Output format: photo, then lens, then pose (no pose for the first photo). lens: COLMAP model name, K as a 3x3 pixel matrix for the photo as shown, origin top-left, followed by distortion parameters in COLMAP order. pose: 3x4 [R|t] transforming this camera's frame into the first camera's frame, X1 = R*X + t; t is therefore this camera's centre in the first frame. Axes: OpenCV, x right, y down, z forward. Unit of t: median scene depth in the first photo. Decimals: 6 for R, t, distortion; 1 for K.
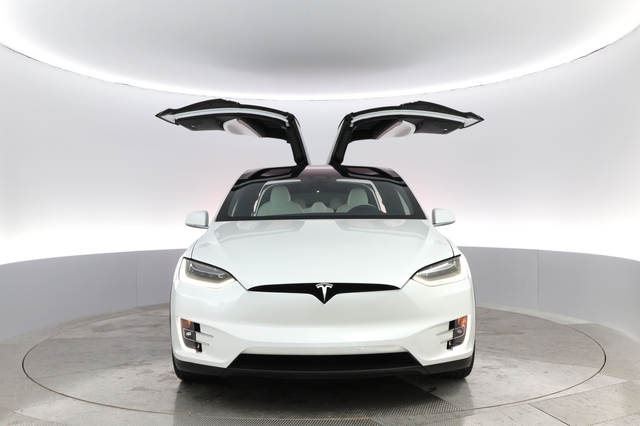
lens RADIAL K [[658.4, 0, 320.0], [0, 658.4, 213.0], [0, 0, 1]] dist [-0.007392, 0.002573]
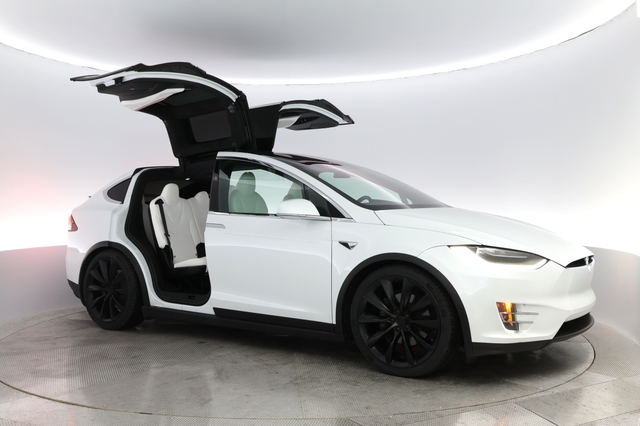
lens RADIAL K [[658.4, 0, 320.0], [0, 658.4, 213.0], [0, 0, 1]] dist [-0.007392, 0.002573]
pose [[0.569475, -0.002631, 0.822004, -0.872765], [-0.002628, 0.999984, 0.005022, 0.011532], [-0.822004, -0.005020, 0.569459, 0.467885]]
